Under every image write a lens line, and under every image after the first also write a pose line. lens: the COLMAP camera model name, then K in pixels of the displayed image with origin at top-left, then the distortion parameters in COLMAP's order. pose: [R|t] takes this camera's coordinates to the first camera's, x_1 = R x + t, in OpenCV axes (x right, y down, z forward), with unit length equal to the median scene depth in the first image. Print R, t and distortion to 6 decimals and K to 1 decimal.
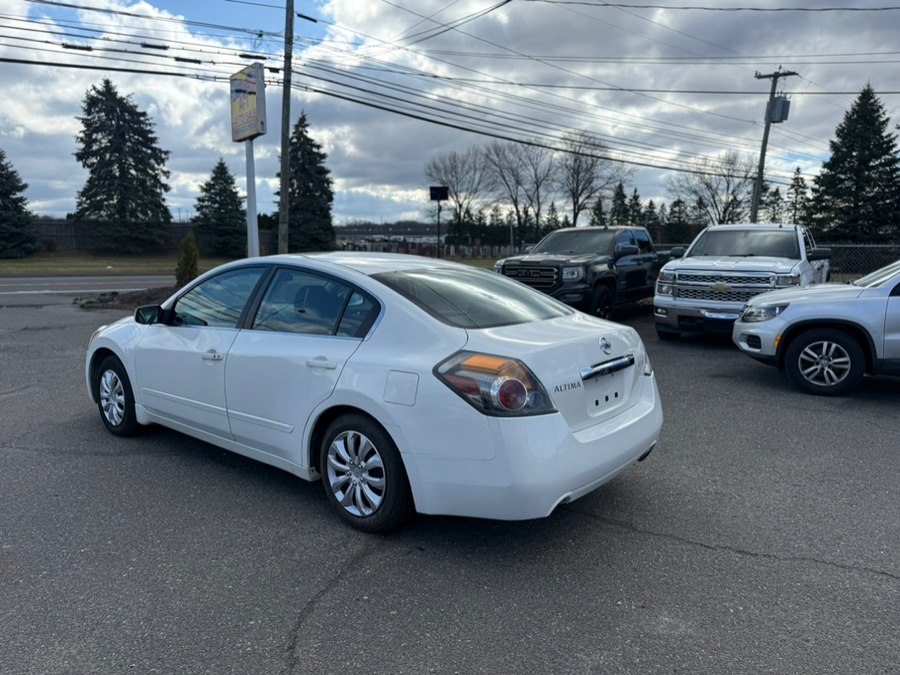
lens RADIAL K [[636.7, 0, 455.9], [0, 636.7, 337.6], [0, 0, 1]] dist [0.049476, -0.057979]
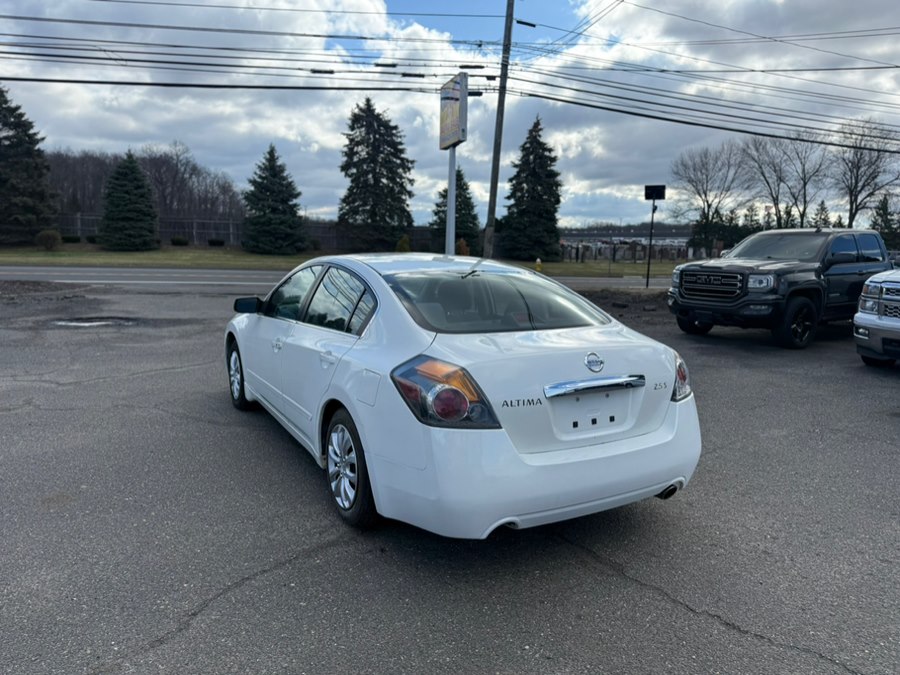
lens RADIAL K [[636.7, 0, 455.0], [0, 636.7, 340.4], [0, 0, 1]] dist [0.049476, -0.057979]
pose [[0.931566, 0.066011, -0.357528, 0.060032], [-0.065756, 0.997753, 0.012884, -0.002603], [0.357575, 0.011508, 0.933813, 0.016097]]
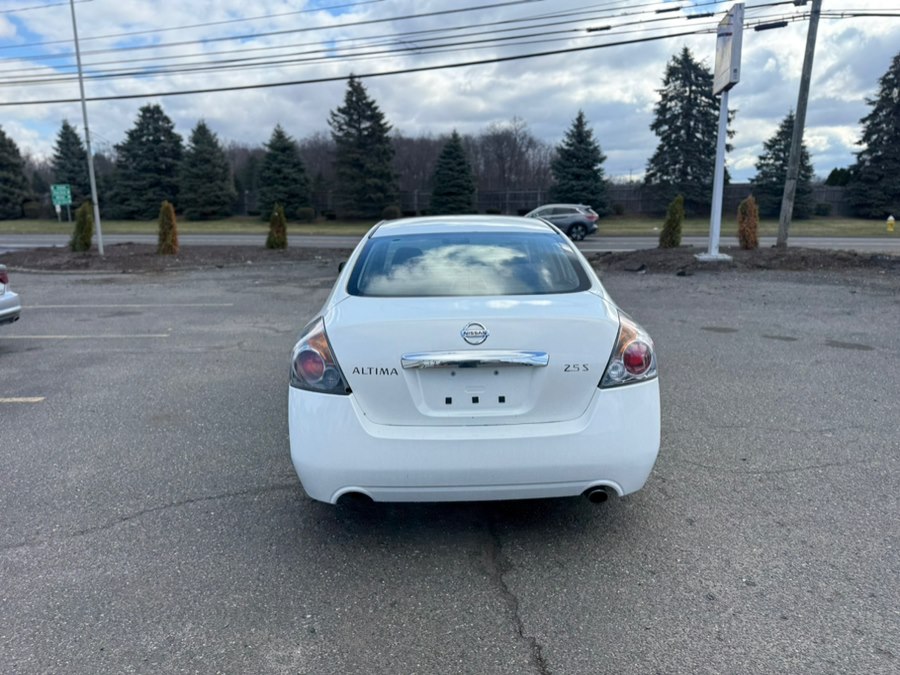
lens RADIAL K [[636.7, 0, 455.4], [0, 636.7, 335.0], [0, 0, 1]] dist [0.049476, -0.057979]
pose [[0.643531, 0.132023, -0.753948, 0.131904], [-0.090237, 0.991229, 0.096551, -0.009554], [0.760082, 0.005901, 0.649800, 0.076481]]
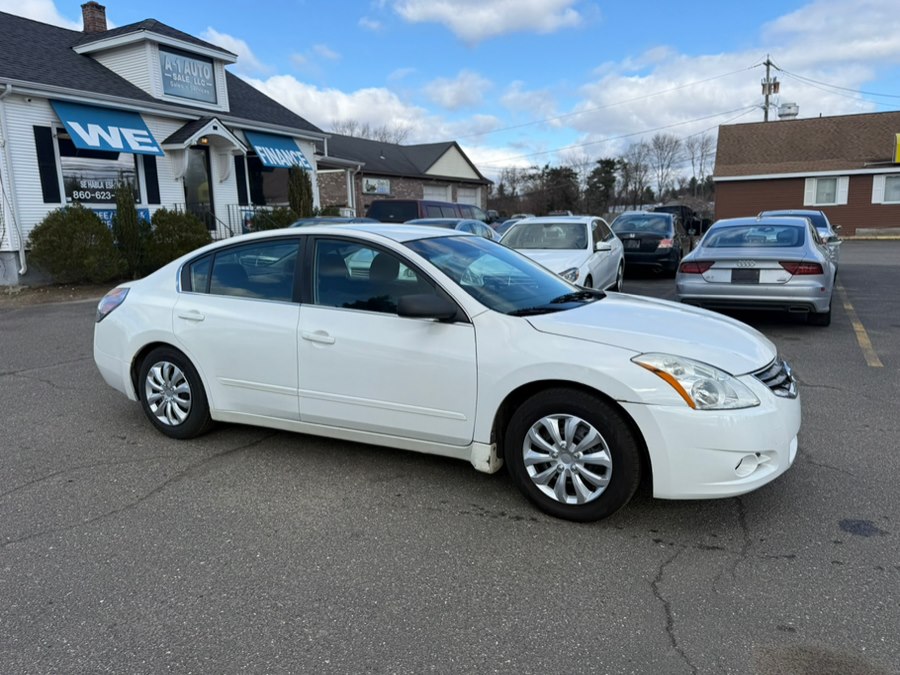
lens RADIAL K [[636.7, 0, 454.1], [0, 636.7, 335.6], [0, 0, 1]] dist [0.049476, -0.057979]
pose [[-0.981842, 0.047426, -0.183679, -0.026805], [-0.010724, 0.952820, 0.303345, -0.059636], [0.189399, 0.299807, -0.935010, 0.443698]]
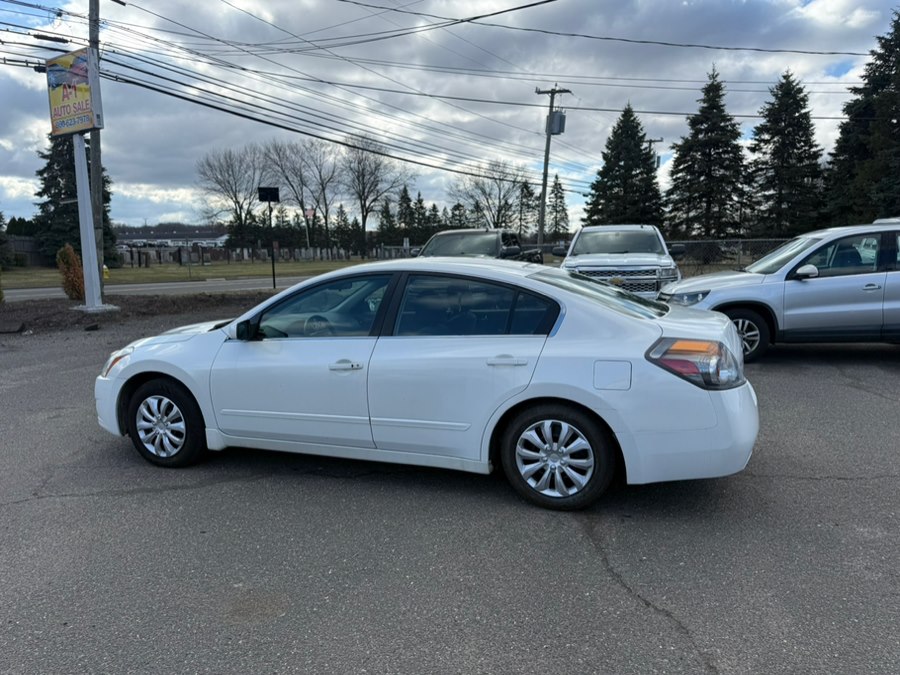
lens RADIAL K [[636.7, 0, 455.9], [0, 636.7, 334.9], [0, 0, 1]] dist [0.049476, -0.057979]
pose [[0.942491, -0.066611, 0.327527, -0.107216], [0.068826, 0.997617, 0.004839, -0.002414], [-0.327069, 0.017981, 0.944829, 0.003756]]
